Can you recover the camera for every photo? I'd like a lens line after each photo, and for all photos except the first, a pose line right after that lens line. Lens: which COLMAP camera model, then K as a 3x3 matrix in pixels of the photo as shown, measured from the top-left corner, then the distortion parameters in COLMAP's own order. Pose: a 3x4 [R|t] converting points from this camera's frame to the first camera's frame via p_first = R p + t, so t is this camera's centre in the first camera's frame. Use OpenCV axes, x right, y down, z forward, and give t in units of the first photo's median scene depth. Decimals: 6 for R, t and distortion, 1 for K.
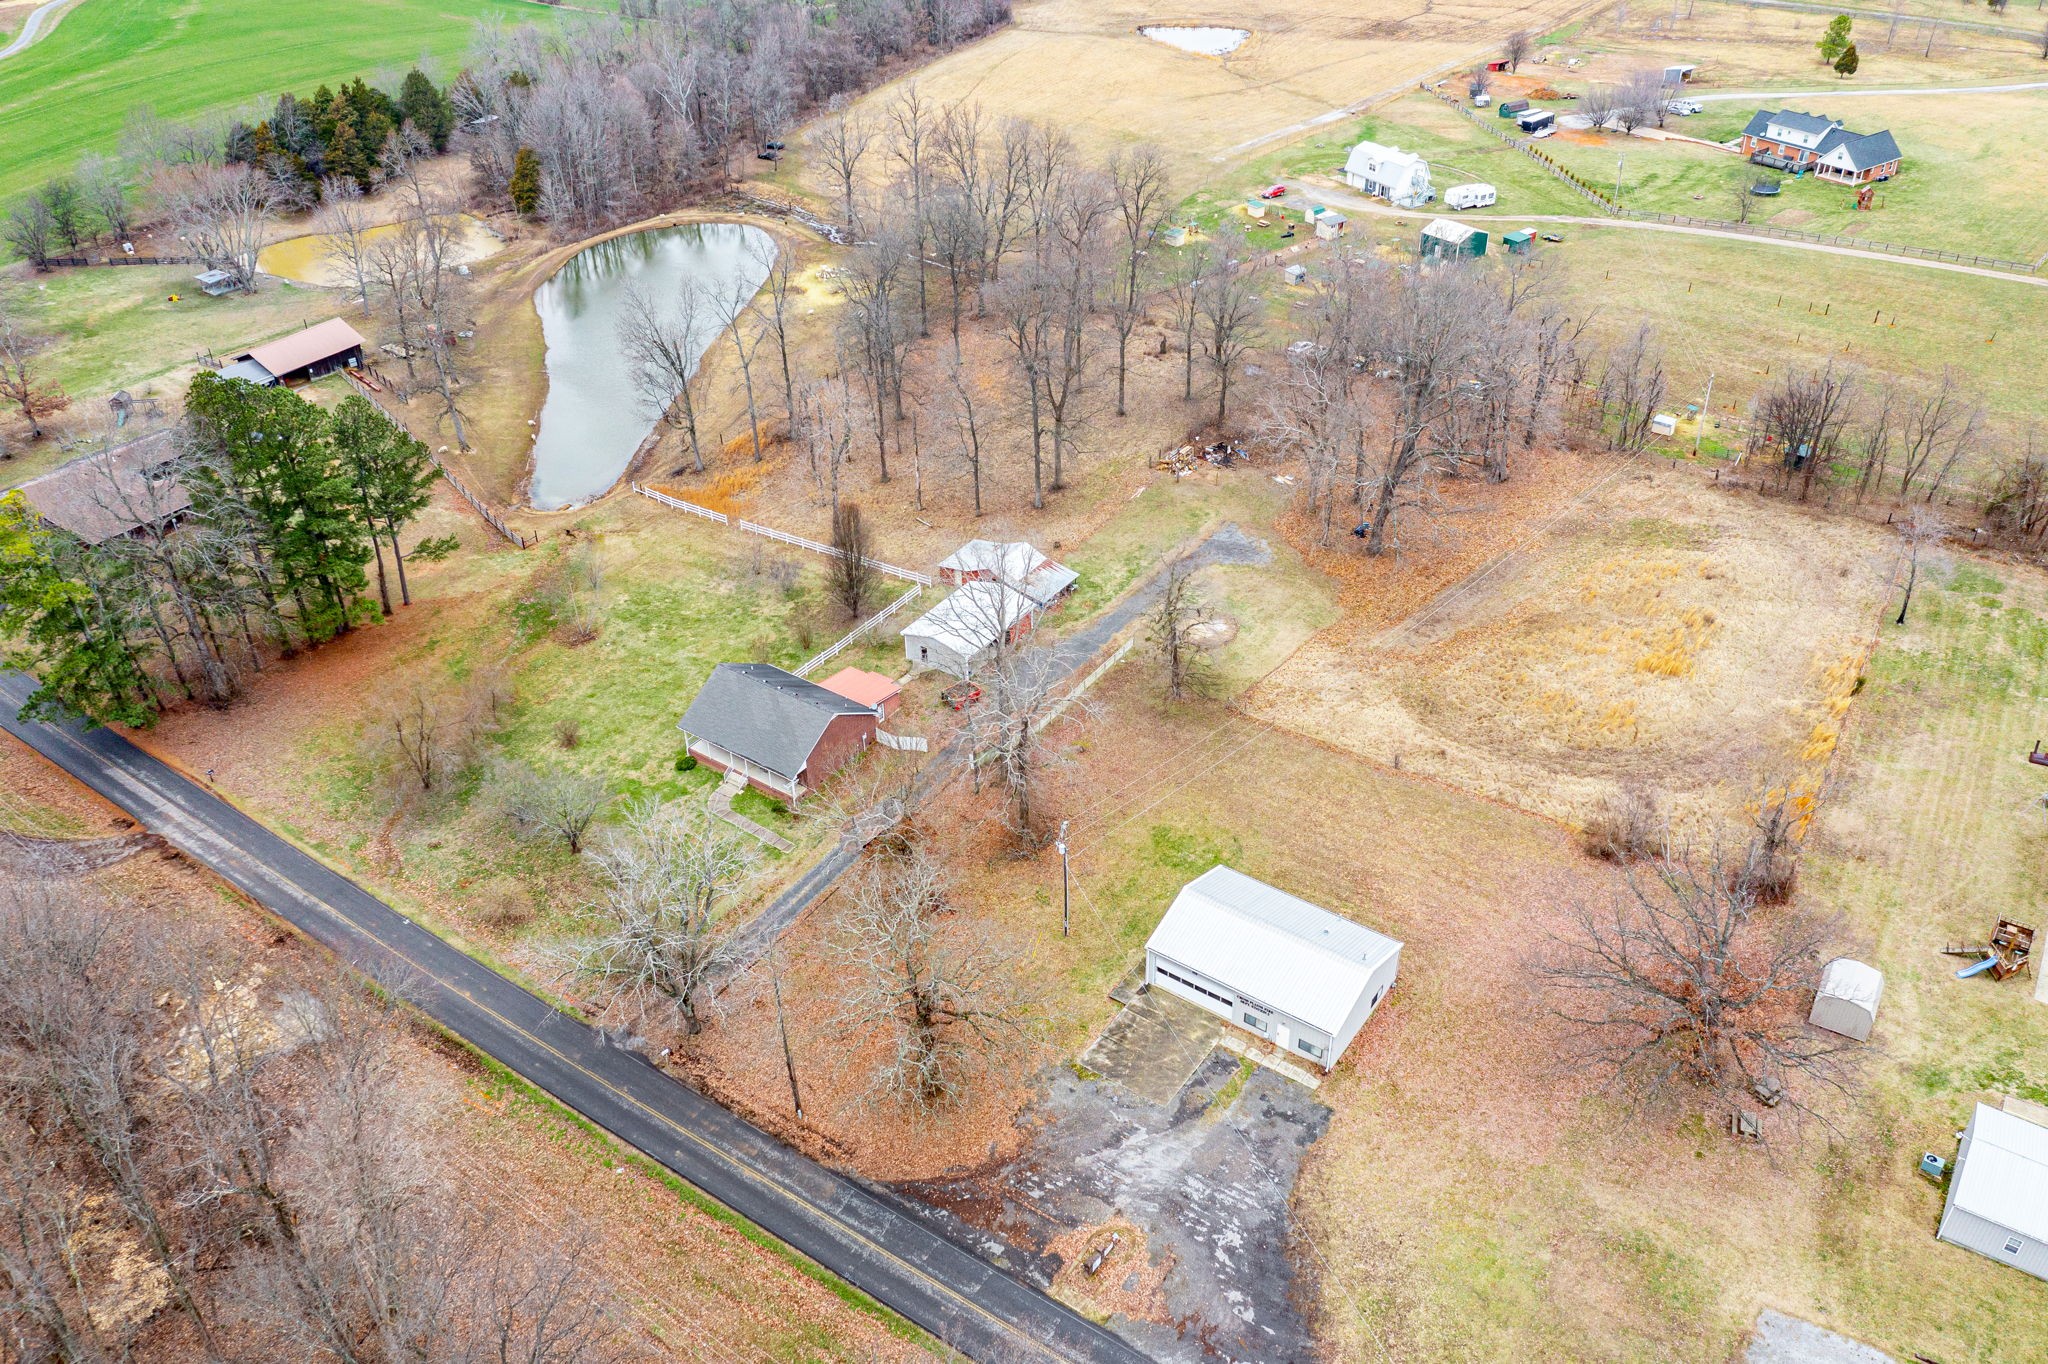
lens RADIAL K [[1593.2, 0, 1024.0], [0, 1593.2, 682.0], [0, 0, 1]] dist [-0.006493, 0.001091]
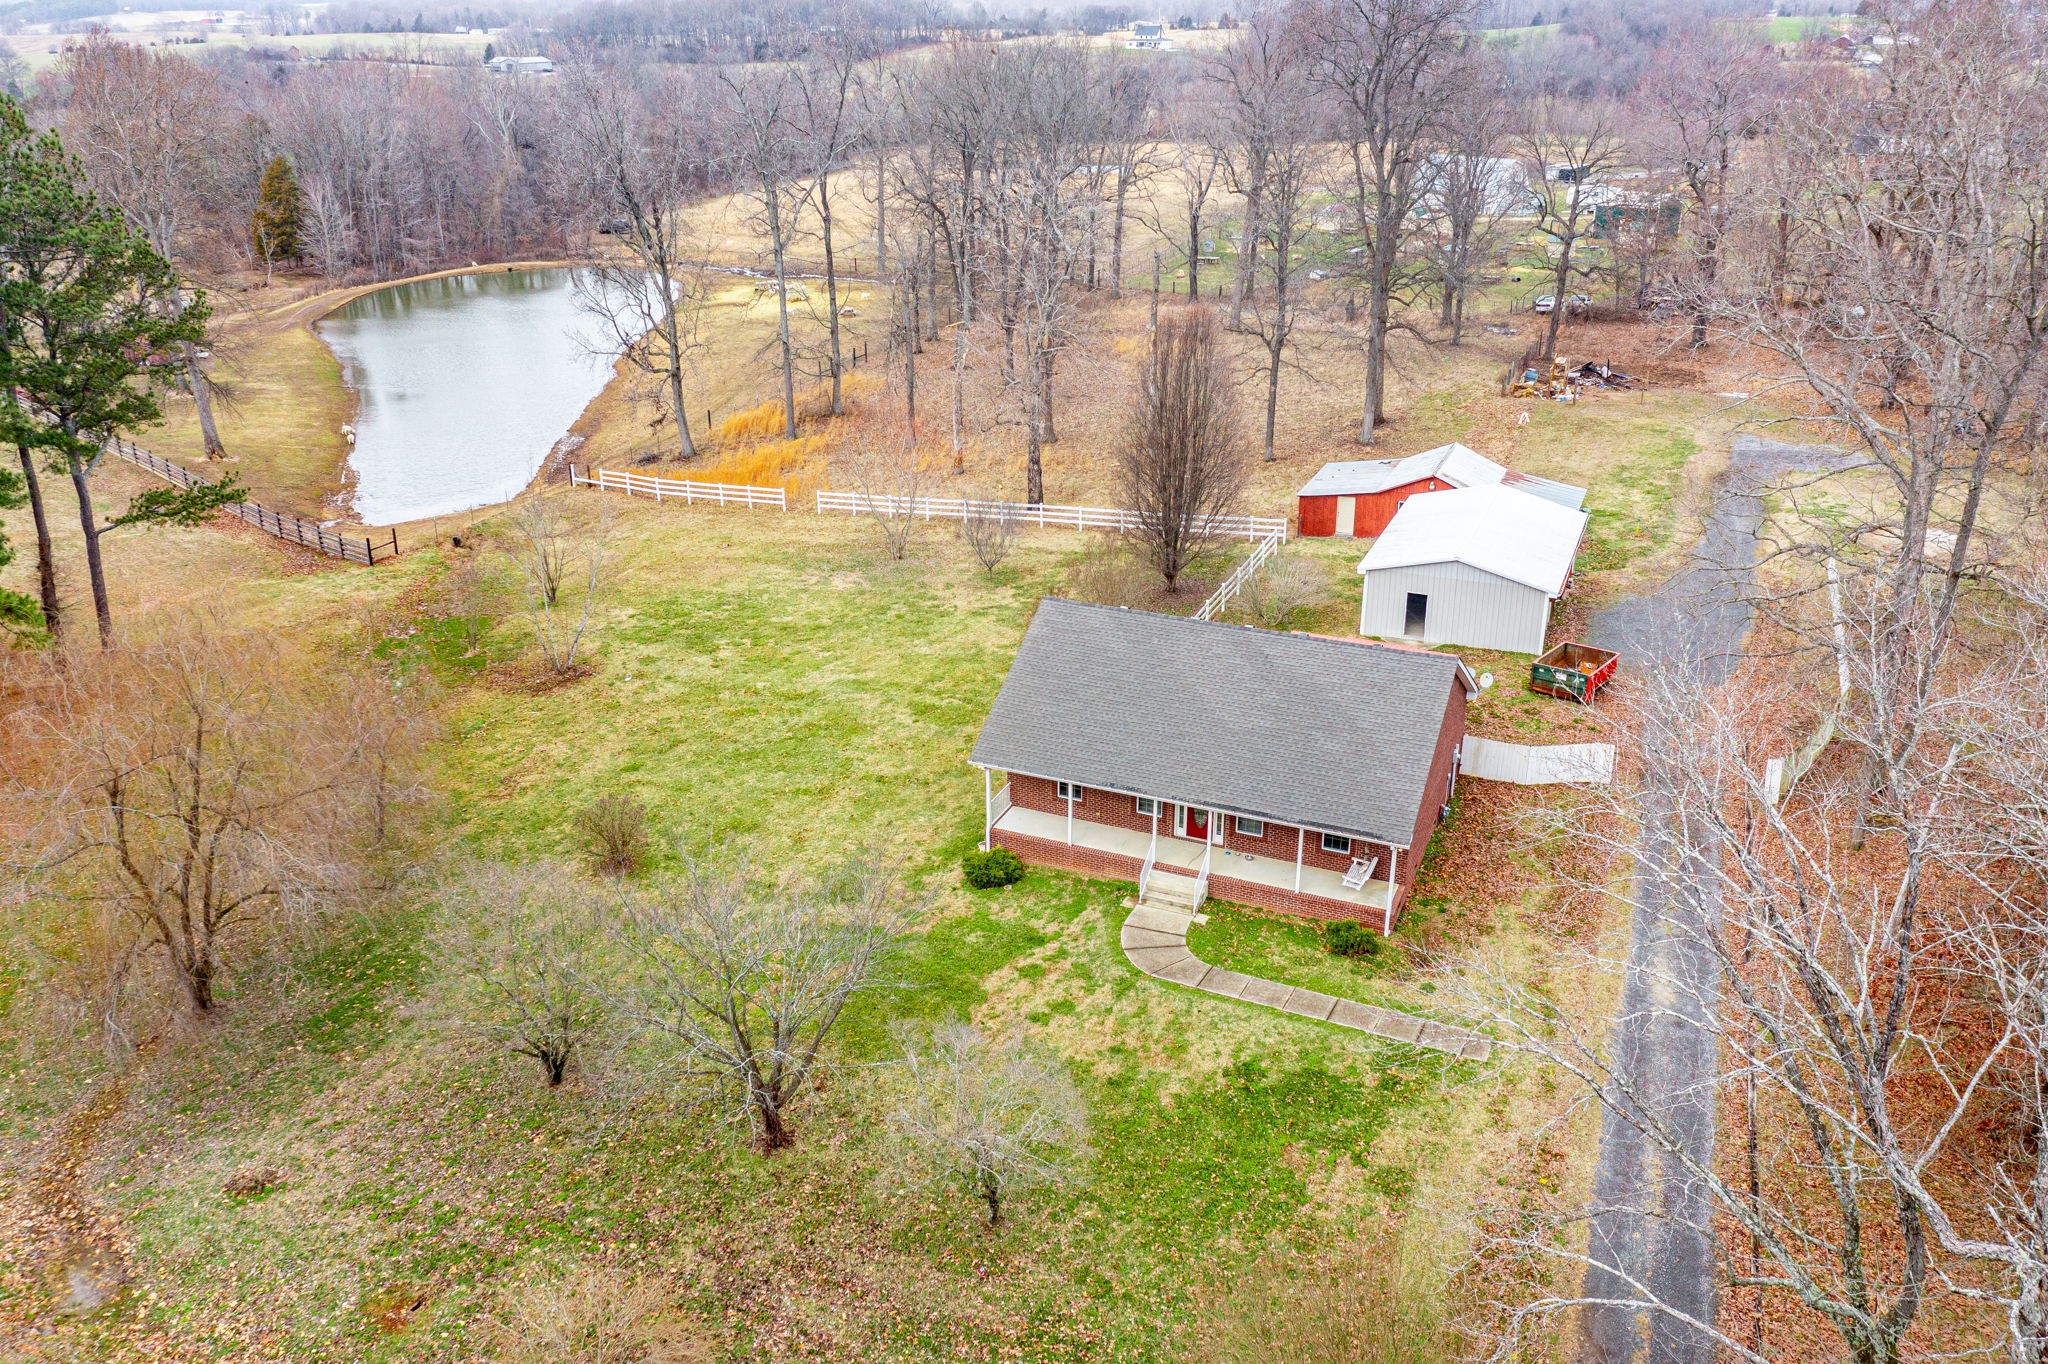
lens RADIAL K [[1593.2, 0, 1024.0], [0, 1593.2, 682.0], [0, 0, 1]] dist [-0.006493, 0.001091]
pose [[0.980559, -0.066973, 0.184441, -0.235030], [0.103635, 0.974919, -0.196957, 0.071151], [-0.166625, 0.212243, 0.962907, 0.571985]]
